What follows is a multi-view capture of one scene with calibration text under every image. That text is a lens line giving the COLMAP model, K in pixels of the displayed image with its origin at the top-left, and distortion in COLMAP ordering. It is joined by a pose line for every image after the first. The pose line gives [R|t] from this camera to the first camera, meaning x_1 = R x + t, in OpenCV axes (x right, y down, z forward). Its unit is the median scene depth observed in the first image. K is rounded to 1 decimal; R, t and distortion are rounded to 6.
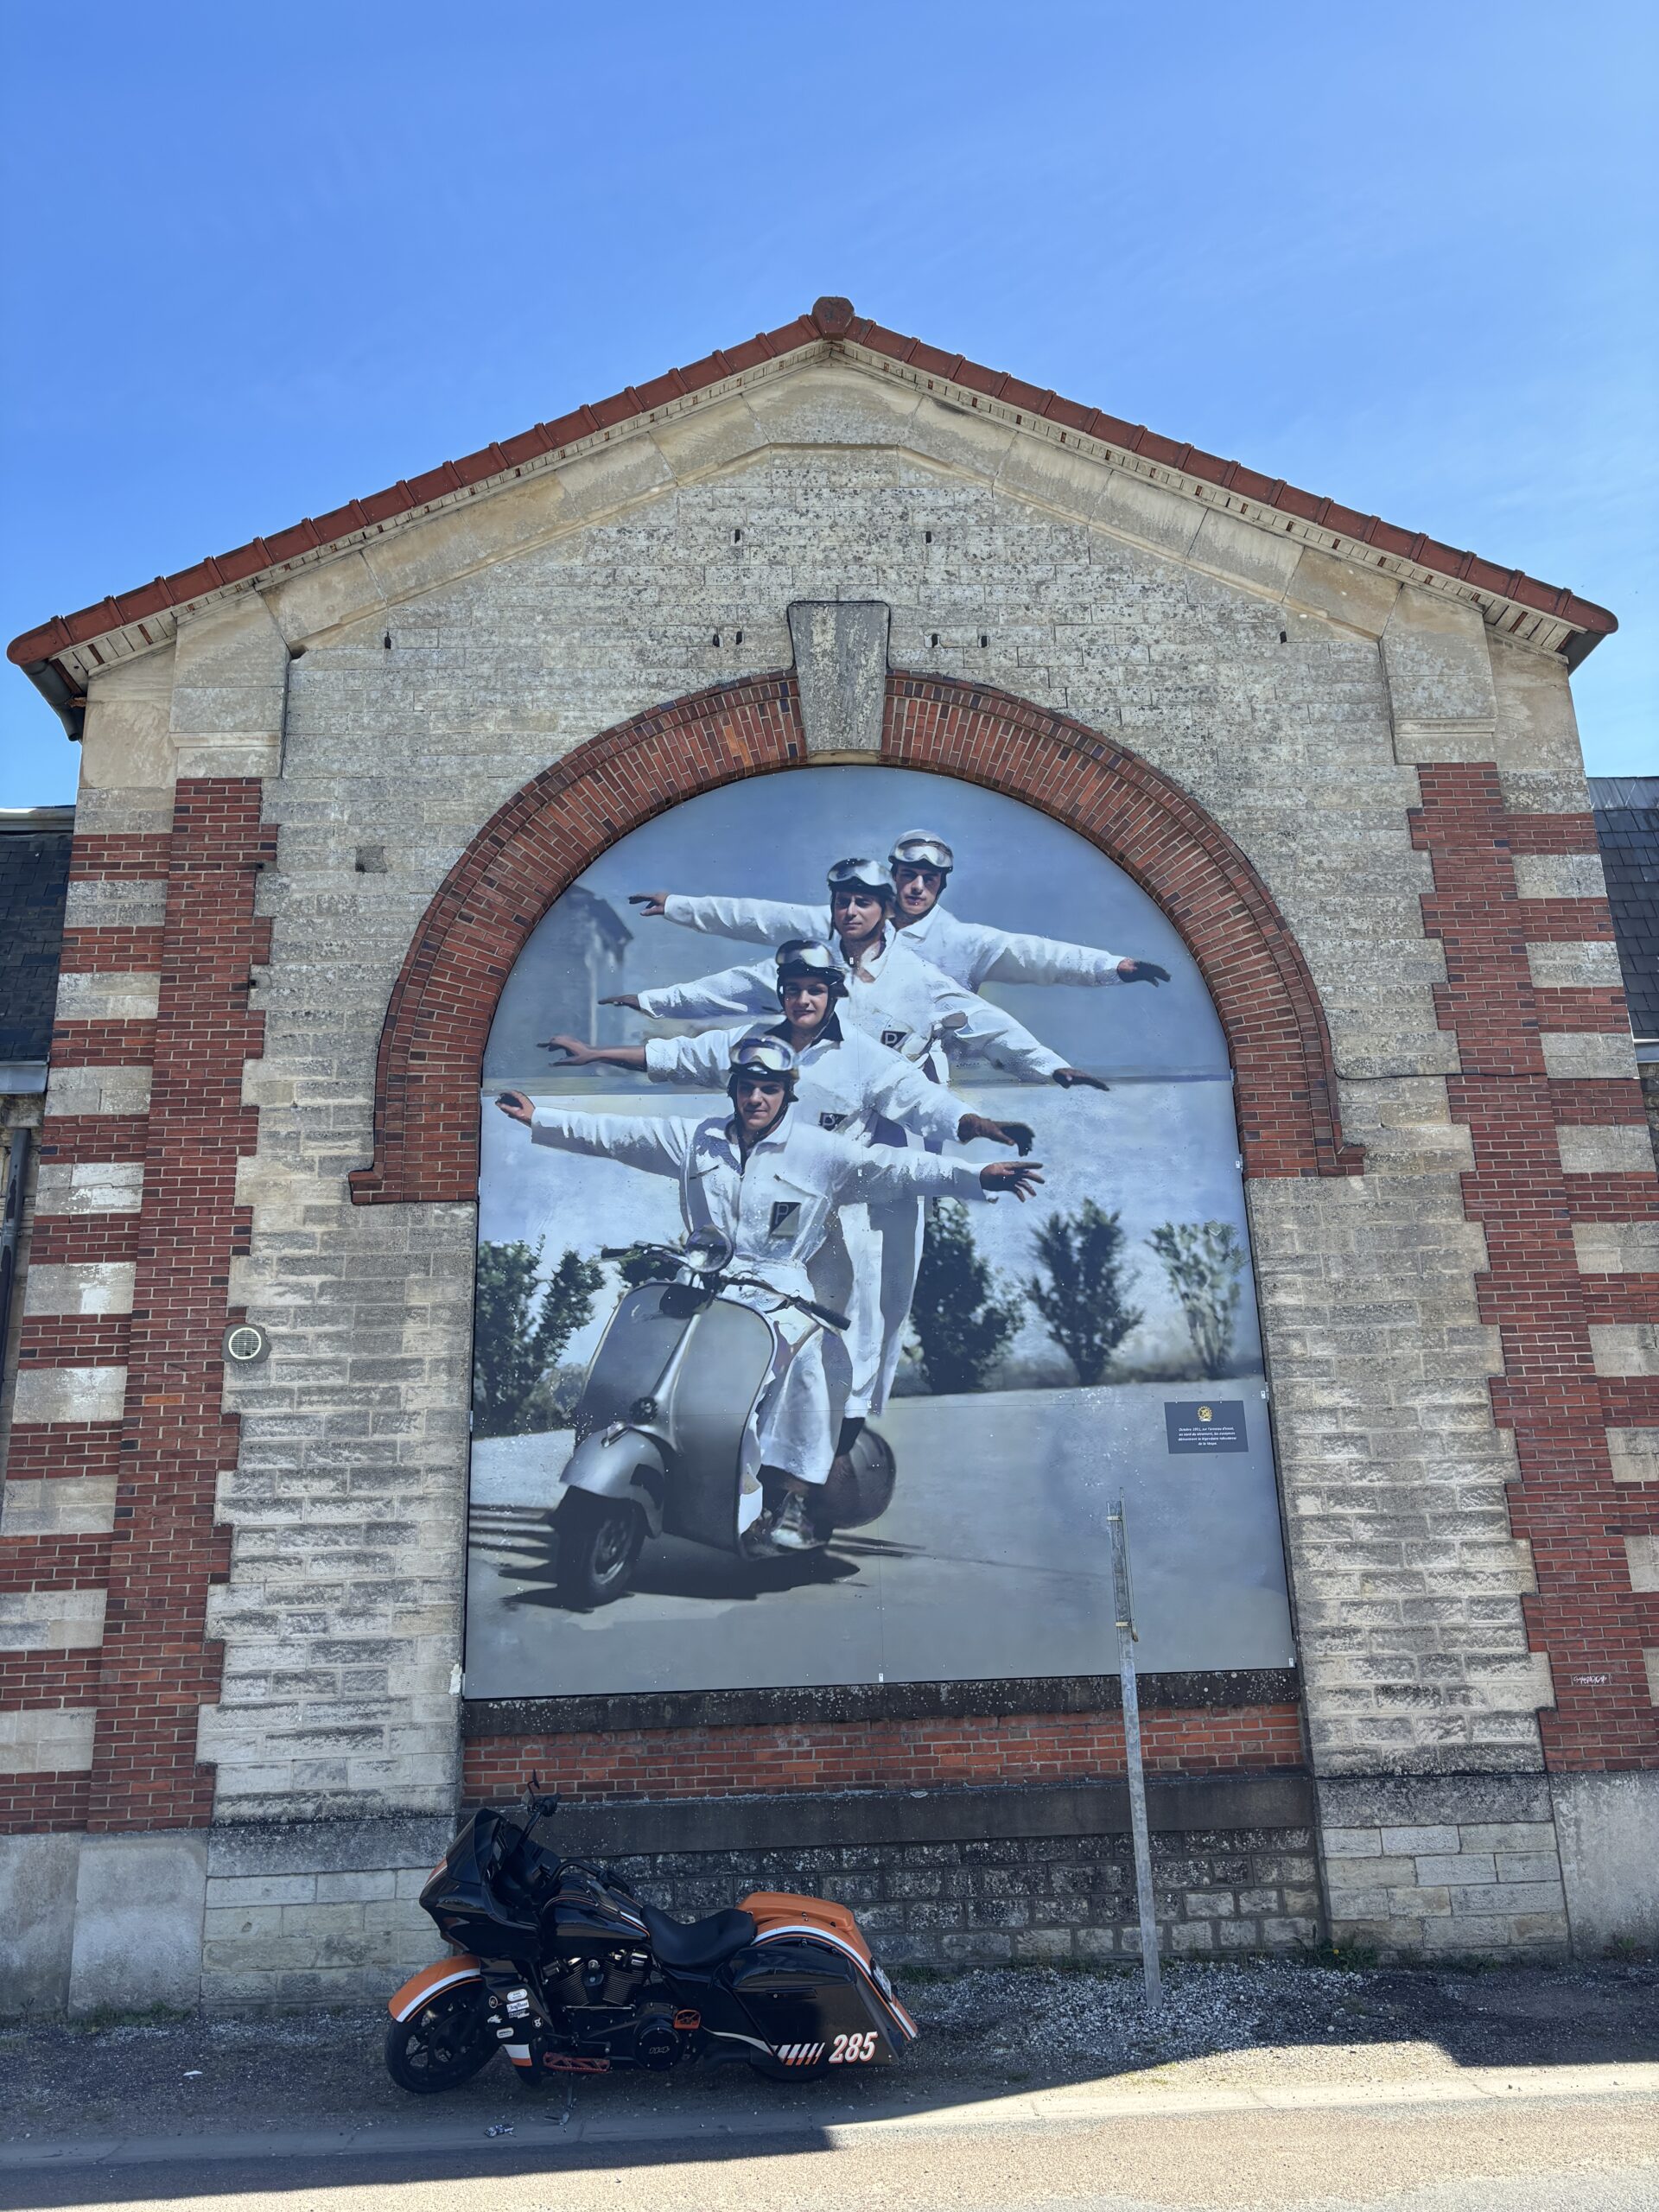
lens RADIAL K [[1845.7, 0, 828.7], [0, 1845.7, 1058.8], [0, 0, 1]] dist [0.099155, -0.064349]
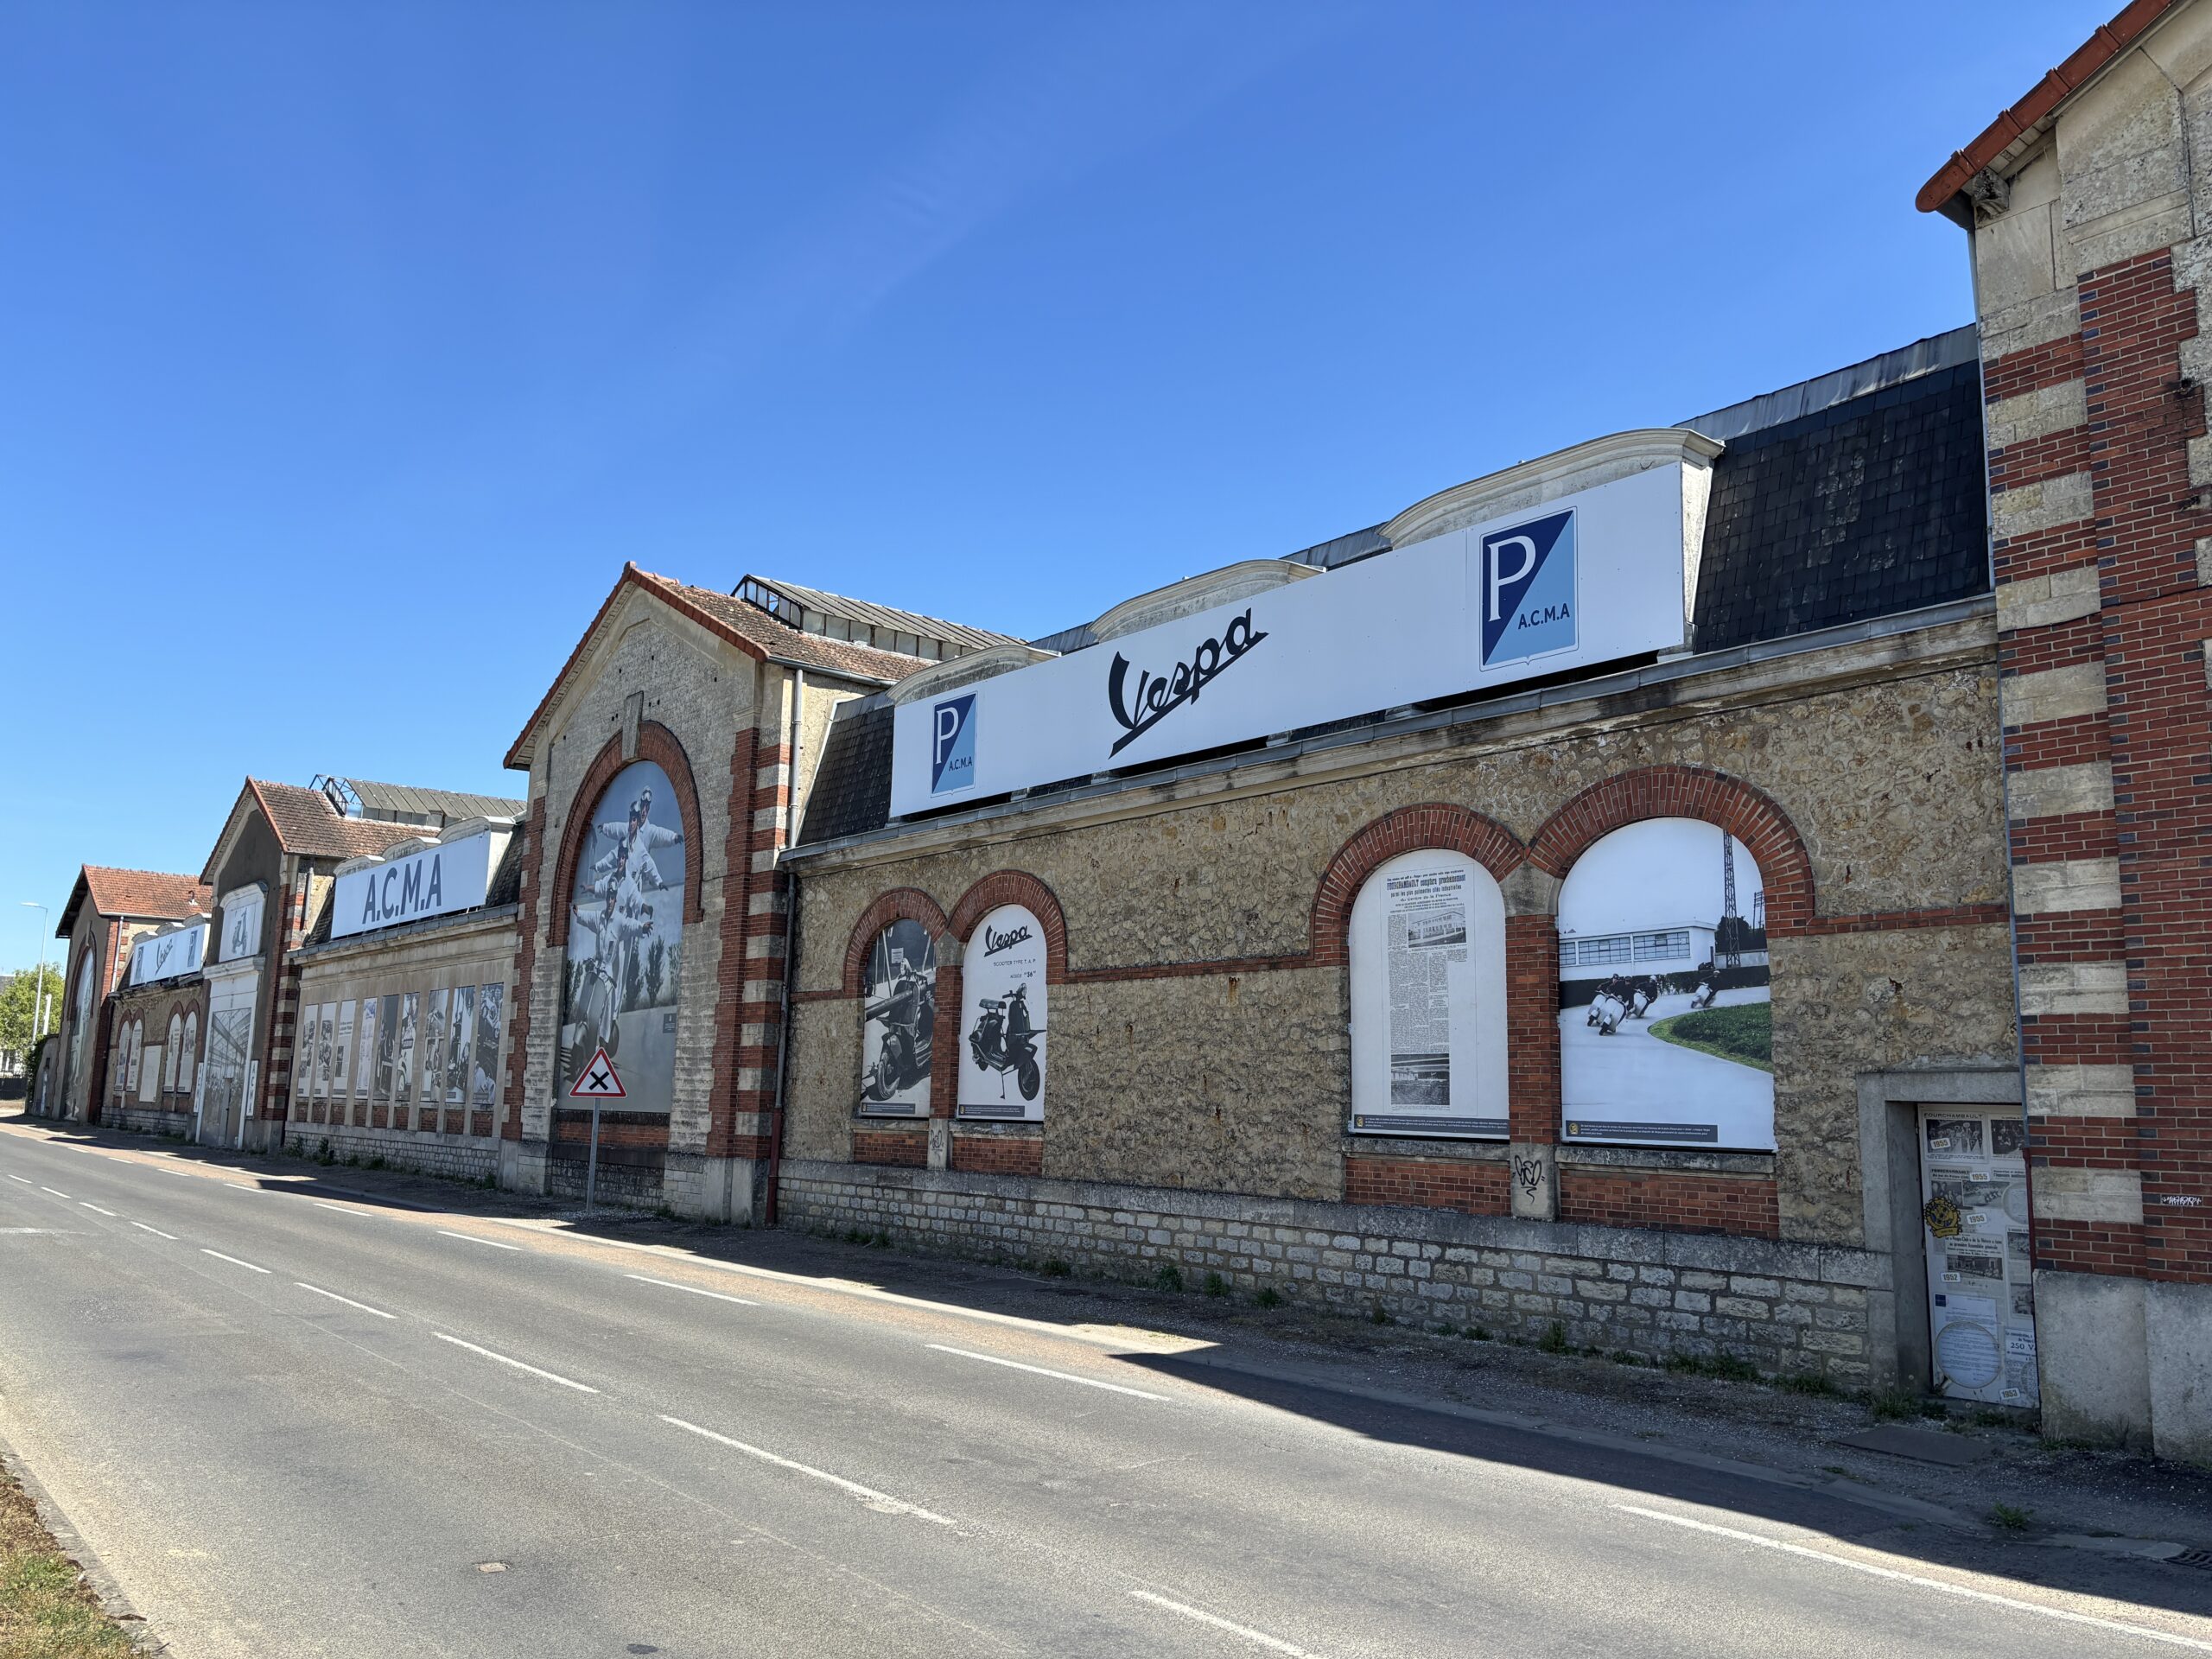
lens RADIAL K [[1701.2, 0, 1106.0], [0, 1701.2, 829.5], [0, 0, 1]] dist [0.065969, -0.095200]
pose [[0.587057, -0.079943, -0.805589, 2.368864], [0.193940, 0.980023, 0.044077, -0.050479], [0.785971, -0.182112, 0.590833, 0.117881]]
